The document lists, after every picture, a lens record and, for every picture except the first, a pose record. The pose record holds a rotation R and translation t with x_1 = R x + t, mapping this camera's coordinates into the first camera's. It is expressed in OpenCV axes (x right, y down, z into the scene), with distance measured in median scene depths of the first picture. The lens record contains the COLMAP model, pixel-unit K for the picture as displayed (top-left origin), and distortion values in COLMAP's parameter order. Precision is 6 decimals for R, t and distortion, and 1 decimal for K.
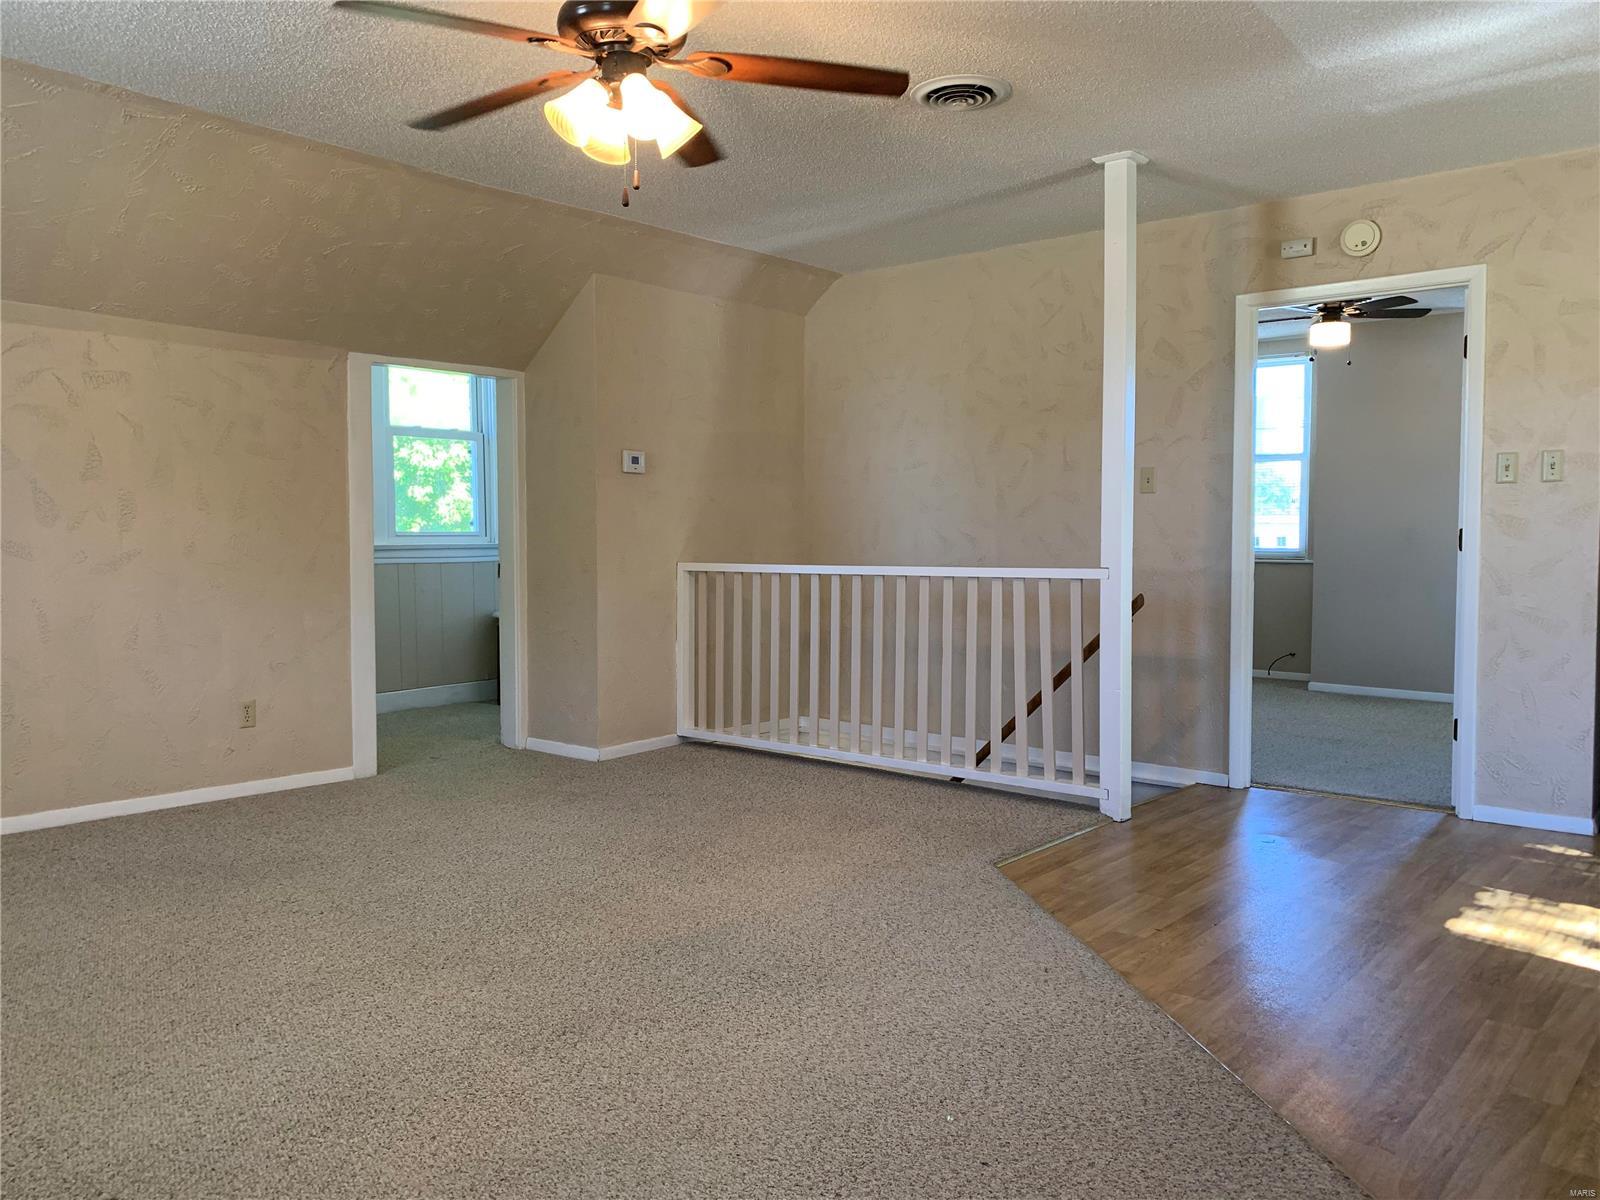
lens RADIAL K [[1209.8, 0, 800.0], [0, 1209.8, 600.0], [0, 0, 1]] dist [0.068254, -0.123897]
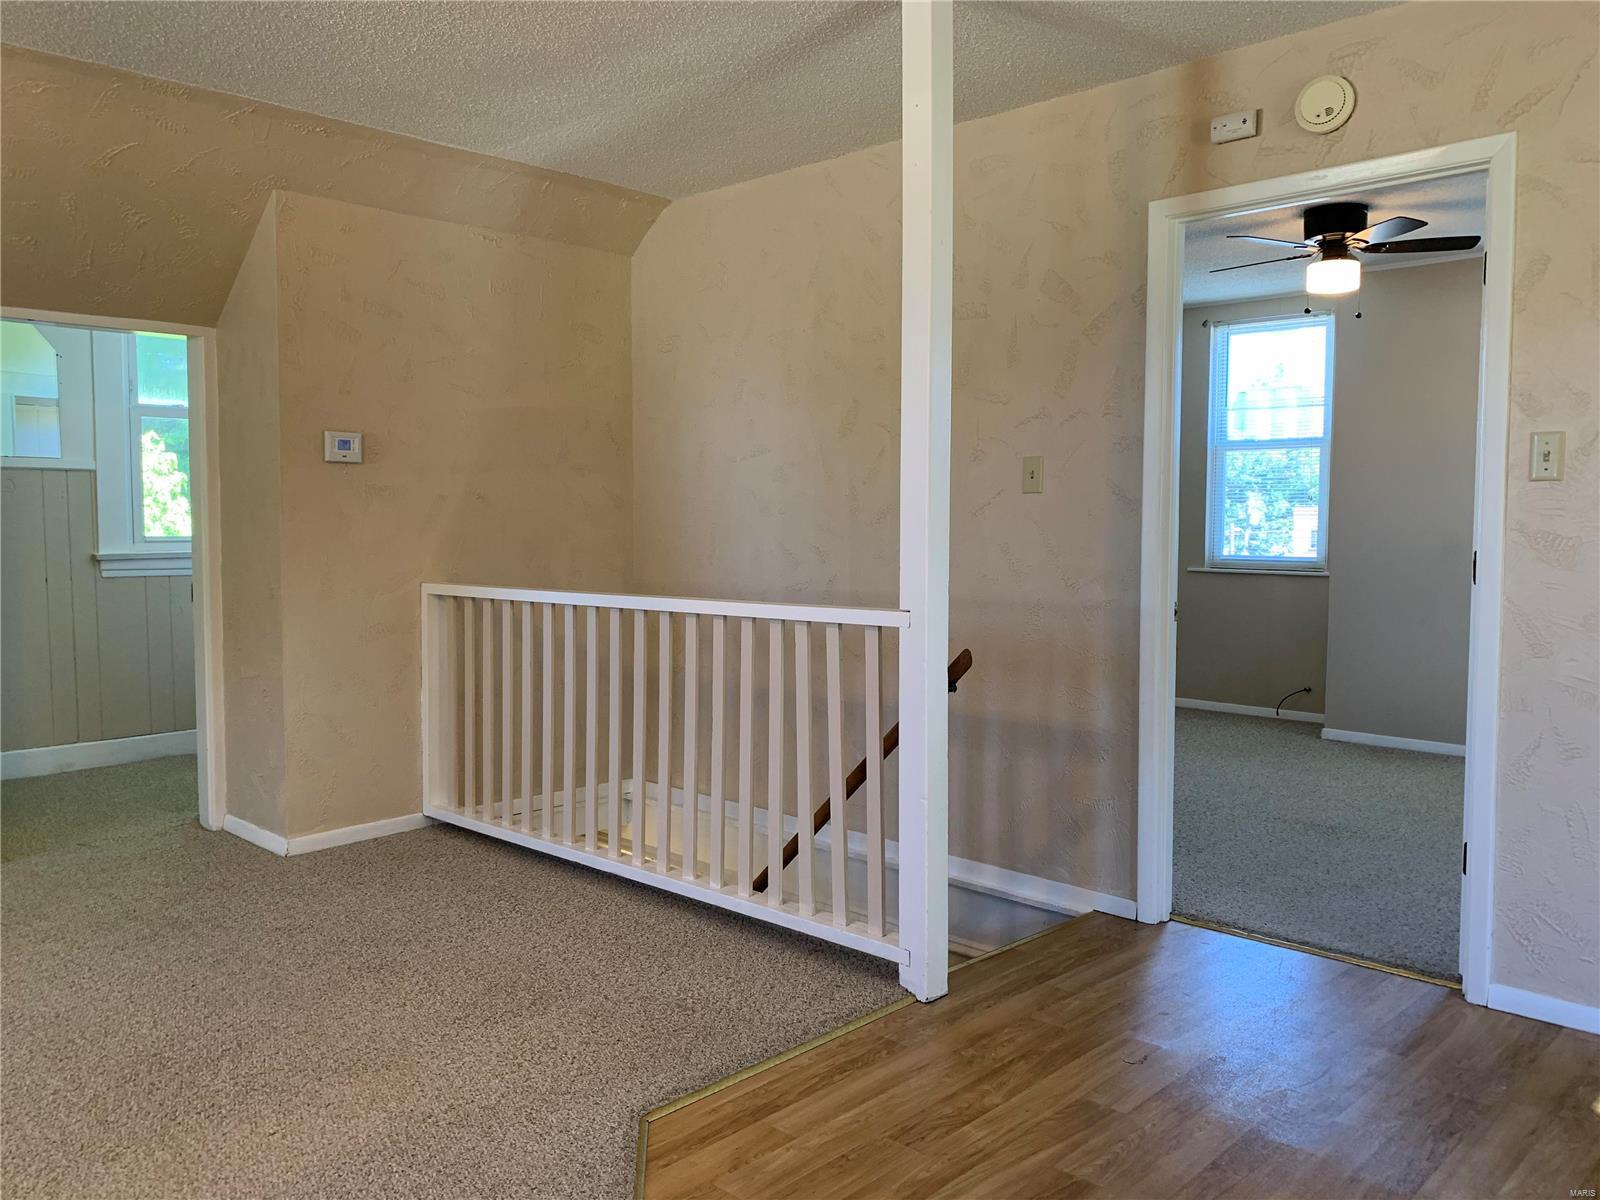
lens RADIAL K [[1224.1, 0, 800.0], [0, 1224.1, 600.0], [0, 0, 1]] dist [0.064840, -0.100504]
pose [[0.998307, 0.006557, -0.057797, 0.196450], [-0.006089, 0.999947, 0.008282, -0.031342], [0.057849, -0.007916, 0.998294, 0.288131]]
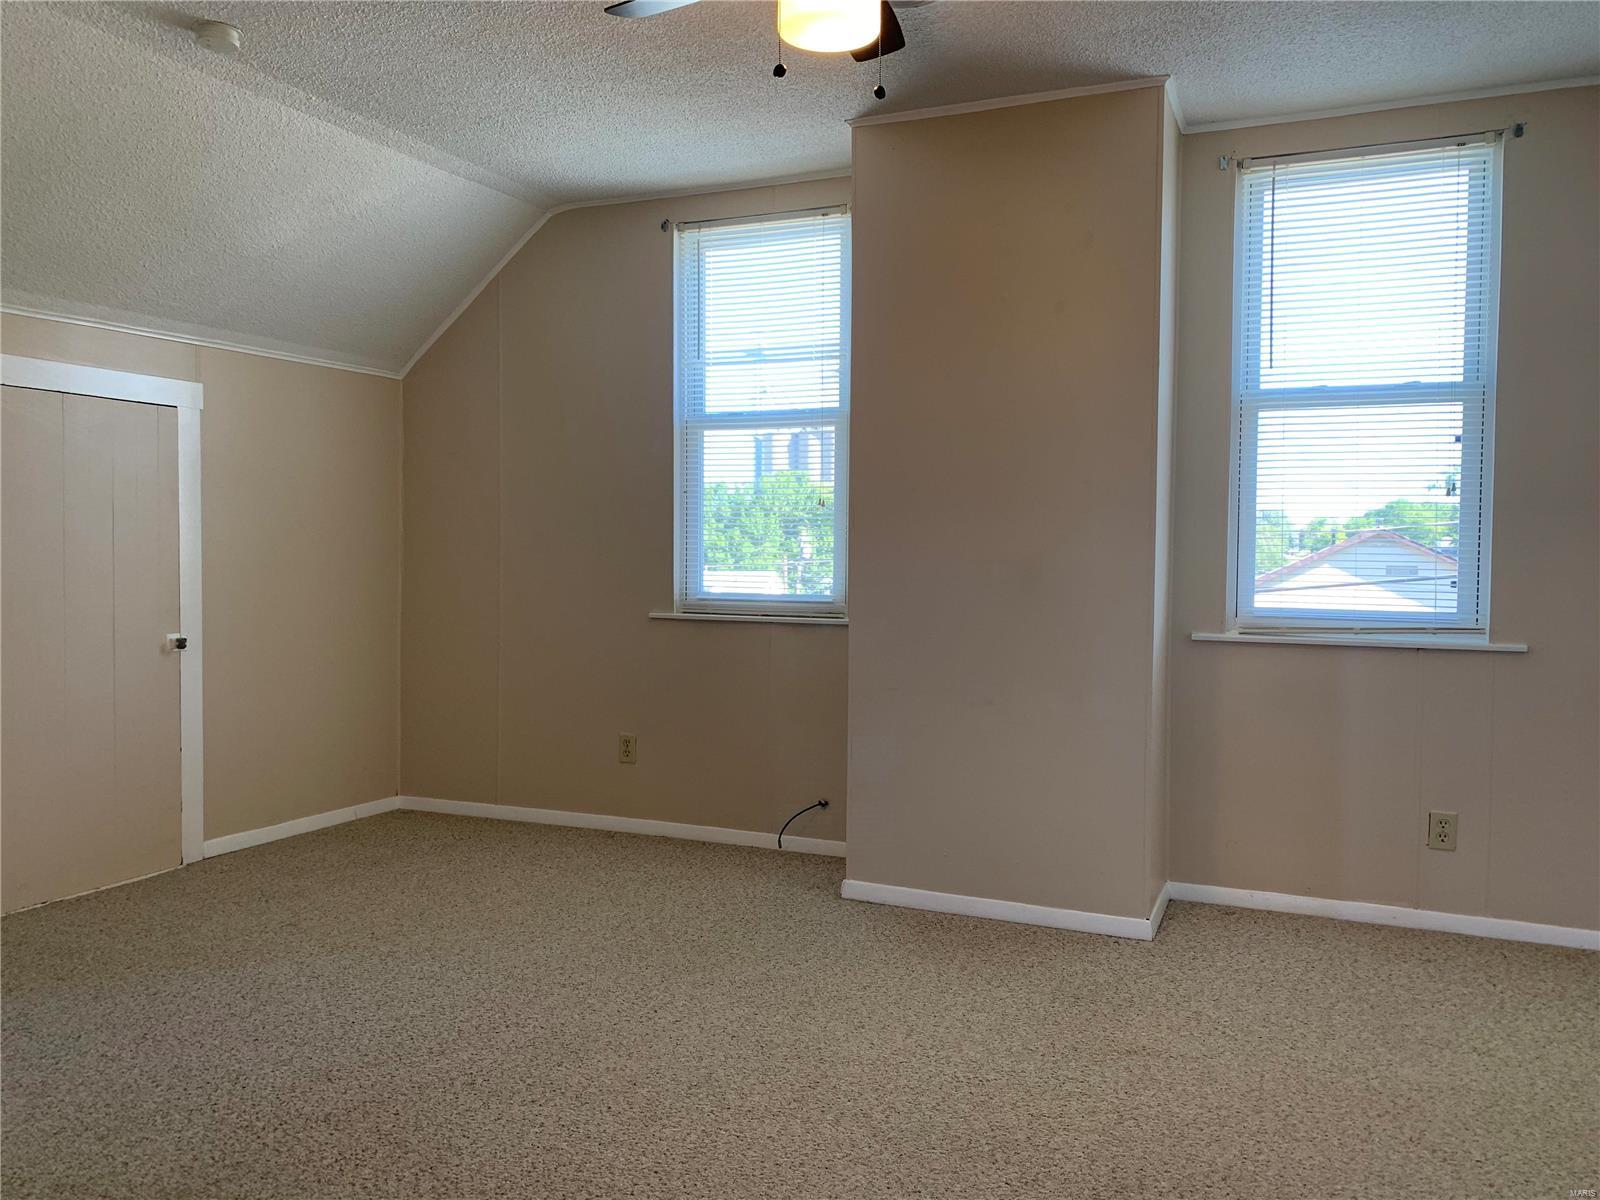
lens RADIAL K [[1209.8, 0, 800.0], [0, 1209.8, 600.0], [0, 0, 1]] dist [0.068254, -0.123897]
pose [[0.959312, -0.002411, 0.282339, 0.418558], [0.007709, 0.999814, -0.017653, -0.051934], [-0.282244, 0.019111, 0.959152, 0.857725]]
